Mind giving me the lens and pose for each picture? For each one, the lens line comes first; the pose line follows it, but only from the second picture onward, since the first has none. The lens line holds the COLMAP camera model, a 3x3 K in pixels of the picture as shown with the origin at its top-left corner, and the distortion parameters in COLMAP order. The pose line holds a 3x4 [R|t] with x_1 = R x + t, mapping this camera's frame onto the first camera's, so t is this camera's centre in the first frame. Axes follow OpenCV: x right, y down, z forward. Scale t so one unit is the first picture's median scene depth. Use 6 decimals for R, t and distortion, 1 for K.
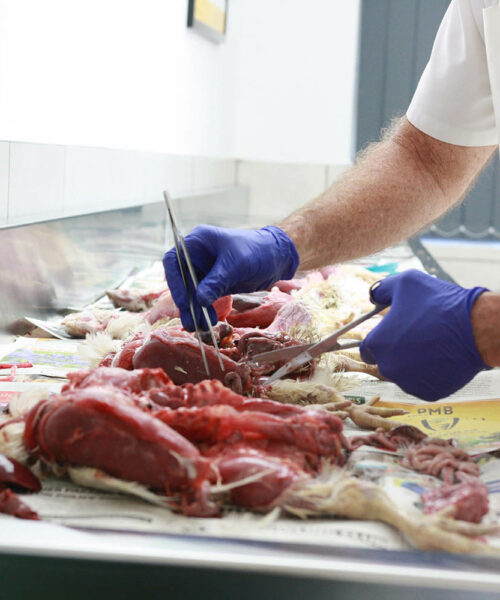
lens RADIAL K [[1608.4, 0, 250.0], [0, 1608.4, 300.0], [0, 0, 1]] dist [0.040258, 0.463656]
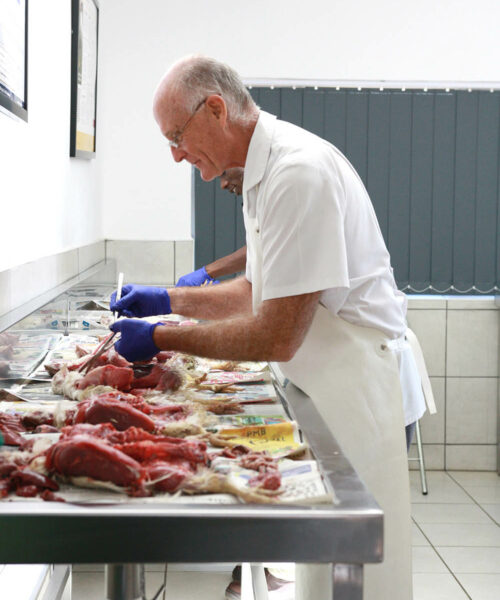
lens RADIAL K [[1576.5, 0, 250.0], [0, 1576.5, 300.0], [0, 0, 1]] dist [0.094911, 1.164227]
pose [[0.993679, -0.051043, 0.099980, -0.075239], [0.051756, 0.998649, -0.004551, -0.091218], [-0.099613, 0.009697, 0.994979, -0.934351]]
